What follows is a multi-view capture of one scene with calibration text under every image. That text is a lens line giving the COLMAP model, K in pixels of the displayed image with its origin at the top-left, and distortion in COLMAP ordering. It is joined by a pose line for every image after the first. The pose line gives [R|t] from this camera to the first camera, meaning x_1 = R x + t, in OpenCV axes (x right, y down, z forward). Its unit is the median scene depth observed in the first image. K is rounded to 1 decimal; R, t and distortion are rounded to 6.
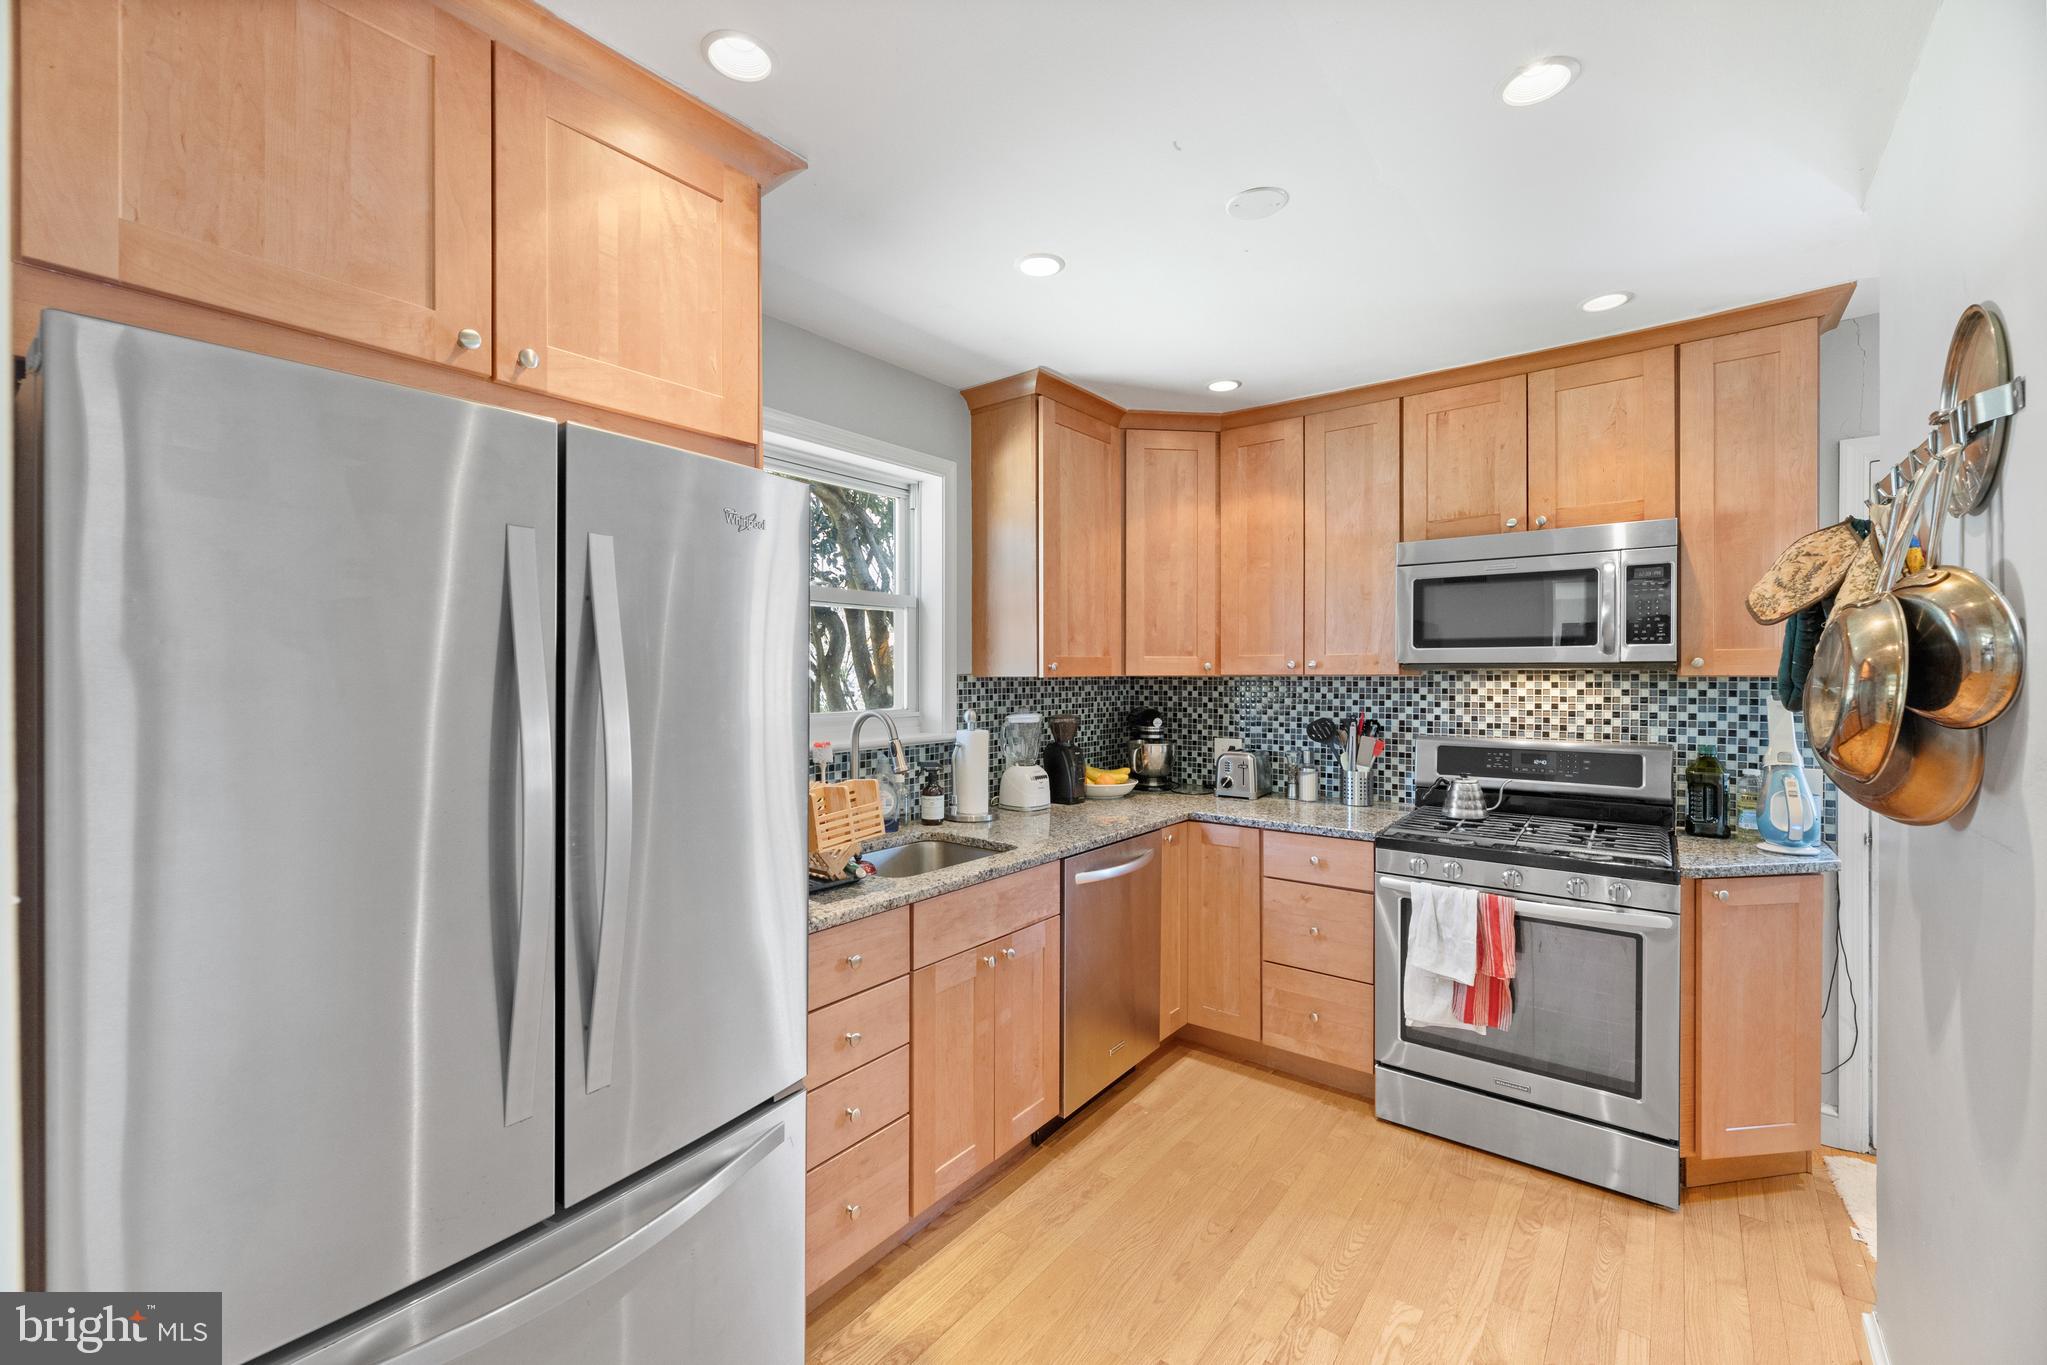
lens RADIAL K [[844.5, 0, 1031.0], [0, 844.5, 677.9], [0, 0, 1]] dist [0.003456, -0.001081]
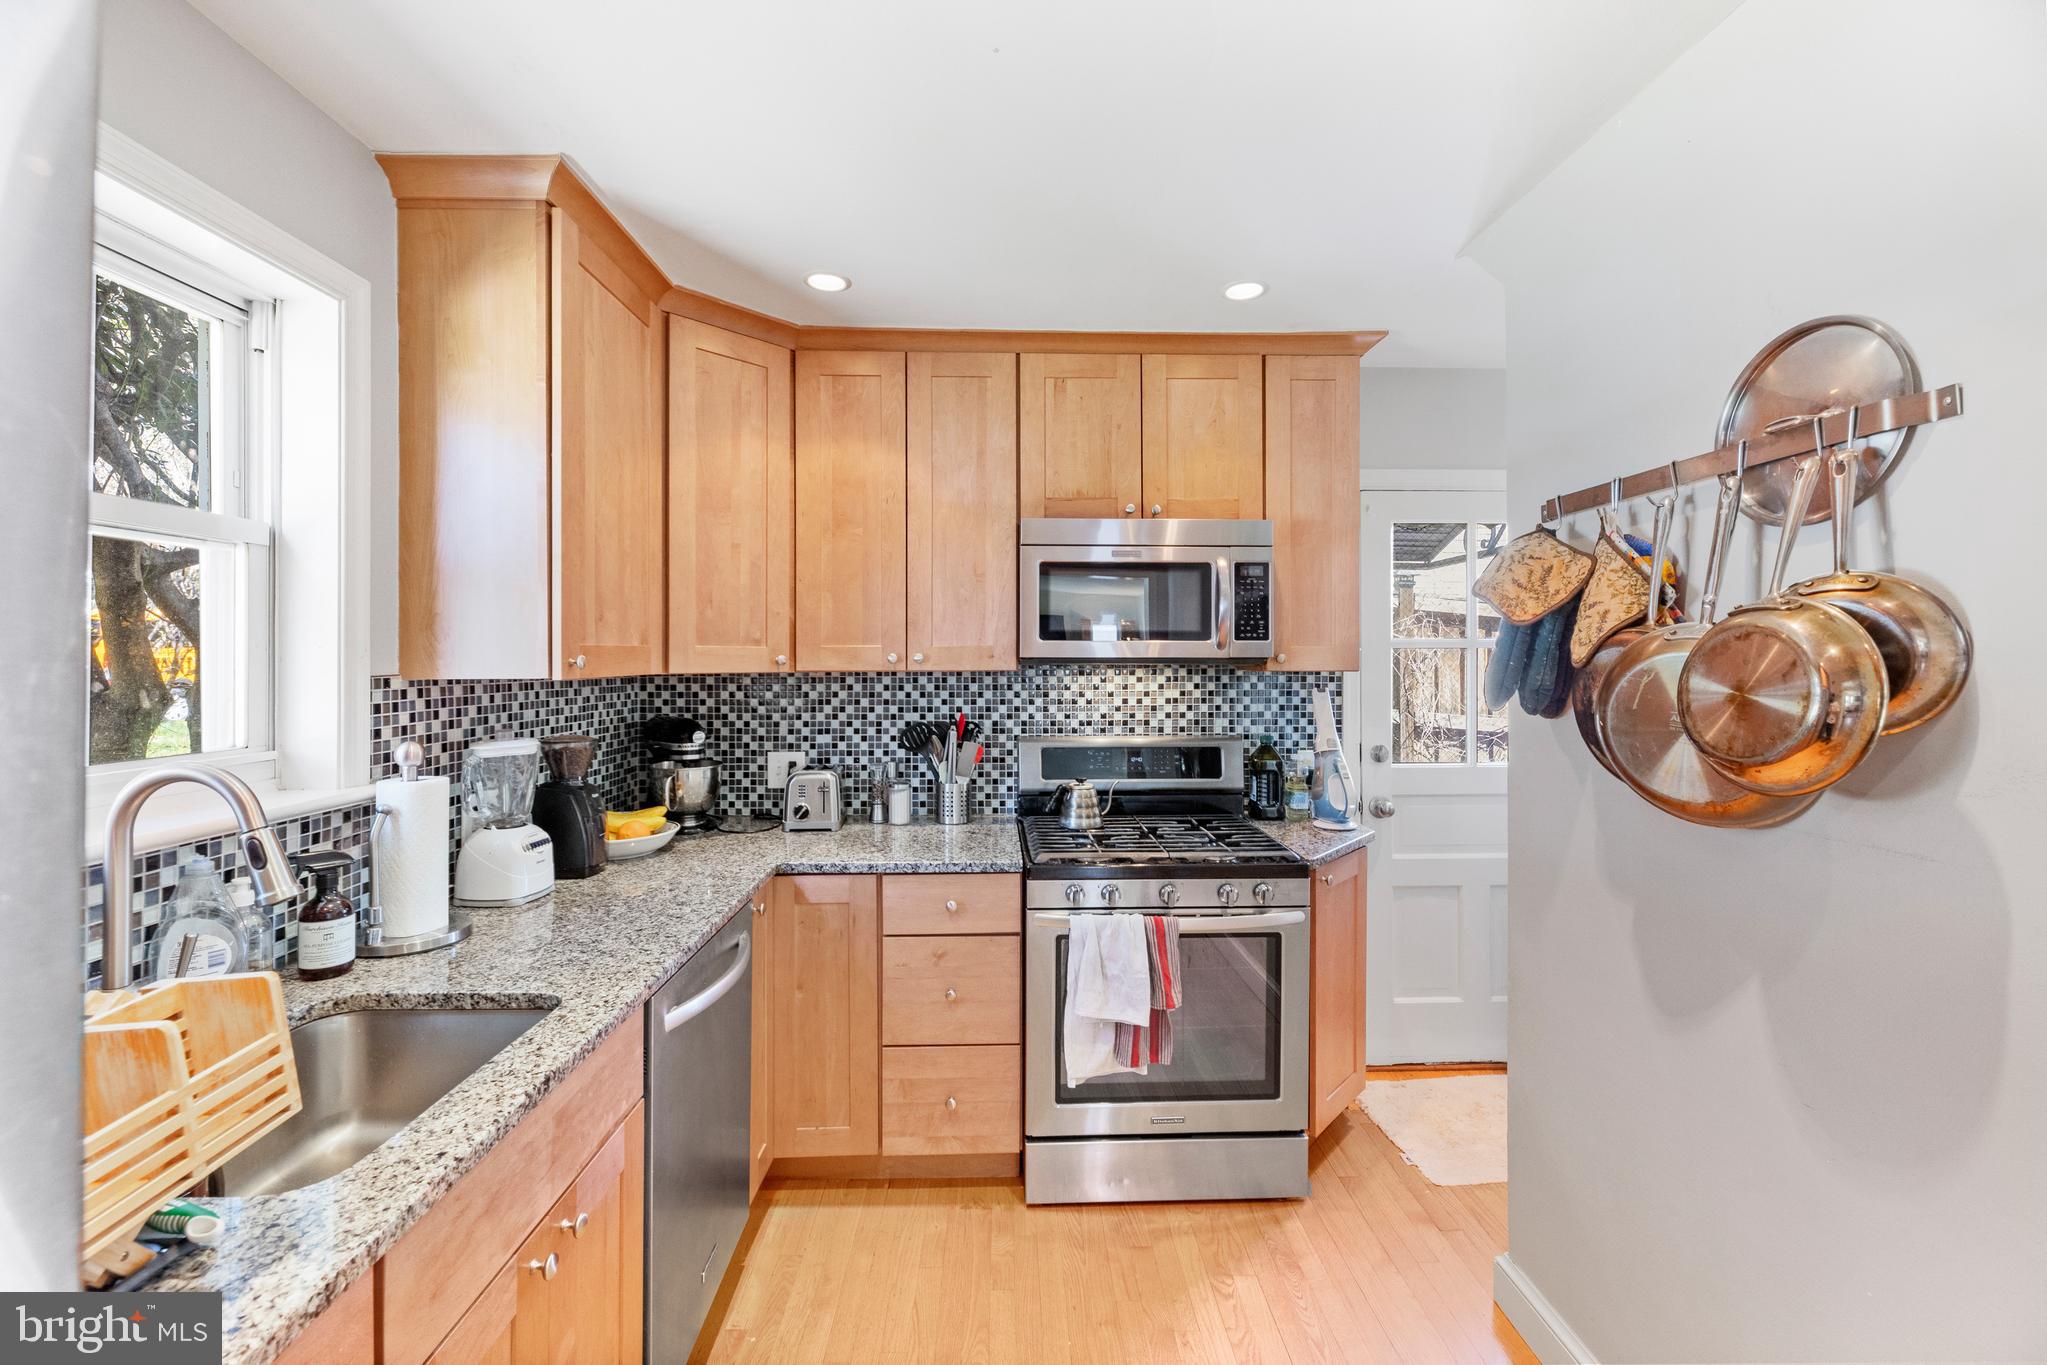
lens RADIAL K [[844.5, 0, 1030.6], [0, 844.5, 660.4], [0, 0, 1]] dist [0.003456, -0.001081]
pose [[0.774538, -0.000208, 0.632528, -0.104516], [0.003560, 0.999986, -0.004030, -0.010827], [-0.632518, 0.005373, 0.774527, 0.321051]]
